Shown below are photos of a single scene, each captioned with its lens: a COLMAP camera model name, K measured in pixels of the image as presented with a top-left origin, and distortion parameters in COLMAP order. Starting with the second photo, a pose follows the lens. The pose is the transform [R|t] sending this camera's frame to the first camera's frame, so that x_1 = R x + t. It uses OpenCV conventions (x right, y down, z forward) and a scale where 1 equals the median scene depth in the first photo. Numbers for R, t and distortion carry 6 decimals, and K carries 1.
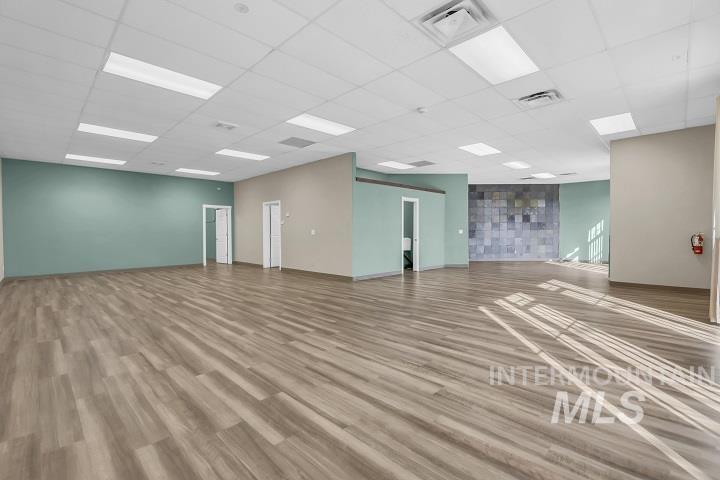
lens RADIAL K [[323.4, 0, 362.4], [0, 323.4, 235.3], [0, 0, 1]] dist [0.000826, -0.000322]
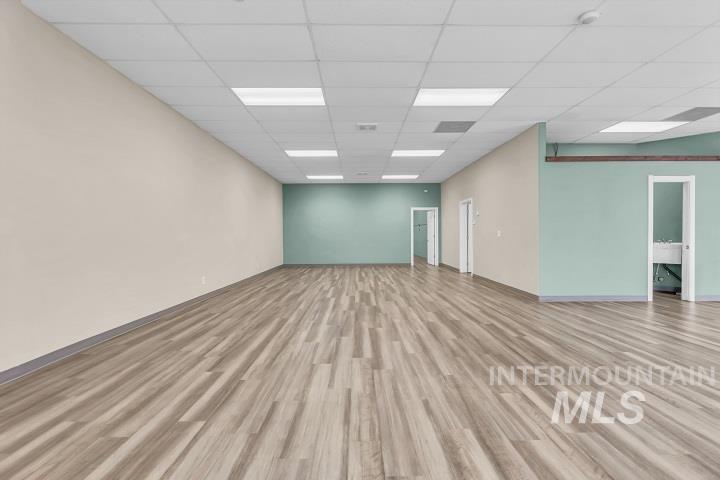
lens RADIAL K [[323.4, 0, 362.4], [0, 323.4, 235.3], [0, 0, 1]] dist [0.000826, -0.000322]
pose [[0.707150, 0.003768, -0.707054, 0.199559], [-0.006692, 0.999977, -0.001364, -0.002628], [0.707032, 0.005696, 0.707158, 0.211977]]
